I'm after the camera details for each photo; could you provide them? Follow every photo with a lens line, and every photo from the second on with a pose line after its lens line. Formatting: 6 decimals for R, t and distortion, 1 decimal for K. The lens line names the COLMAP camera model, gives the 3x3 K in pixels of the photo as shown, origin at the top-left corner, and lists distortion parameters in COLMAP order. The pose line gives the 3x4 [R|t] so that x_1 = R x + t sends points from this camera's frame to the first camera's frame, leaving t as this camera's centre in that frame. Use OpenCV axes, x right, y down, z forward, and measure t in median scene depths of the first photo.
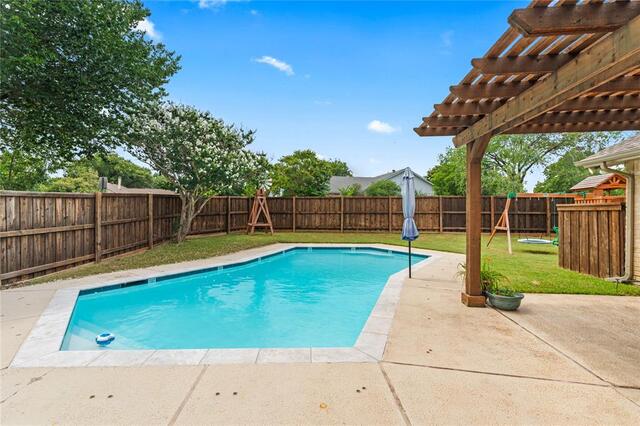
lens RADIAL K [[305.9, 0, 320.9], [0, 305.9, 211.8], [0, 0, 1]] dist [0.000841, -0.000354]
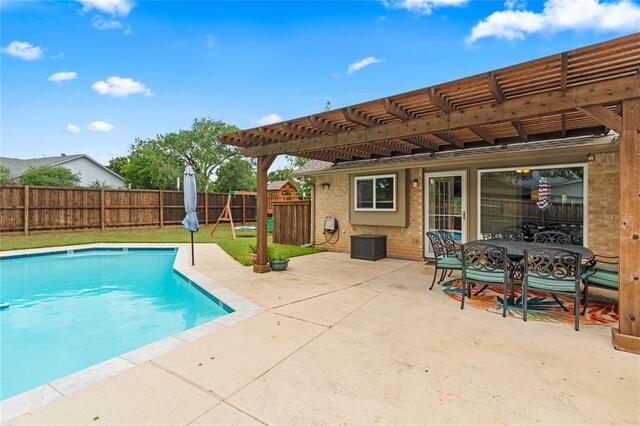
lens RADIAL K [[305.9, 0, 320.9], [0, 305.9, 211.8], [0, 0, 1]] dist [0.000841, -0.000354]
pose [[0.555541, -0.017453, 0.831306, -0.197503], [0.002618, 0.999811, 0.019241, 0.000712], [-0.831485, -0.008513, 0.555482, -0.000805]]
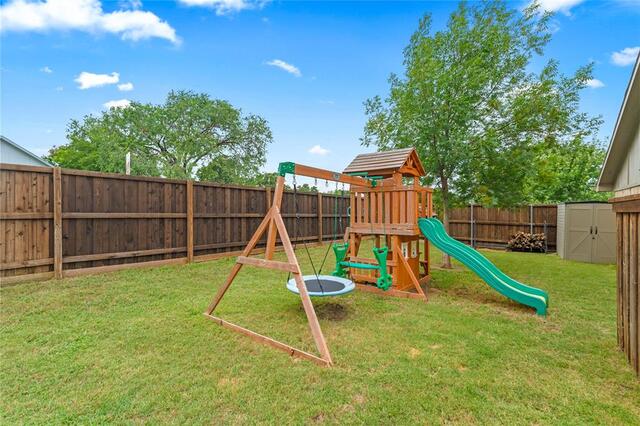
lens RADIAL K [[305.9, 0, 320.9], [0, 305.9, 211.8], [0, 0, 1]] dist [0.000841, -0.000354]
pose [[0.502066, 0.002801, 0.864825, 0.306948], [-0.001131, 0.999996, -0.002583, -0.002020], [-0.864828, 0.000318, 0.502067, 0.719882]]
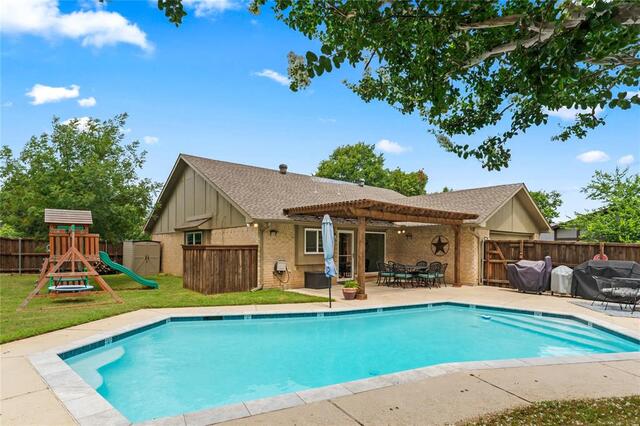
lens RADIAL K [[305.9, 0, 320.9], [0, 305.9, 211.8], [0, 0, 1]] dist [0.000841, -0.000354]
pose [[-0.646892, 0.083329, 0.758015, -0.310342], [-0.004937, 0.993533, -0.113433, -0.010812], [-0.762566, -0.077121, -0.642297, 0.936661]]
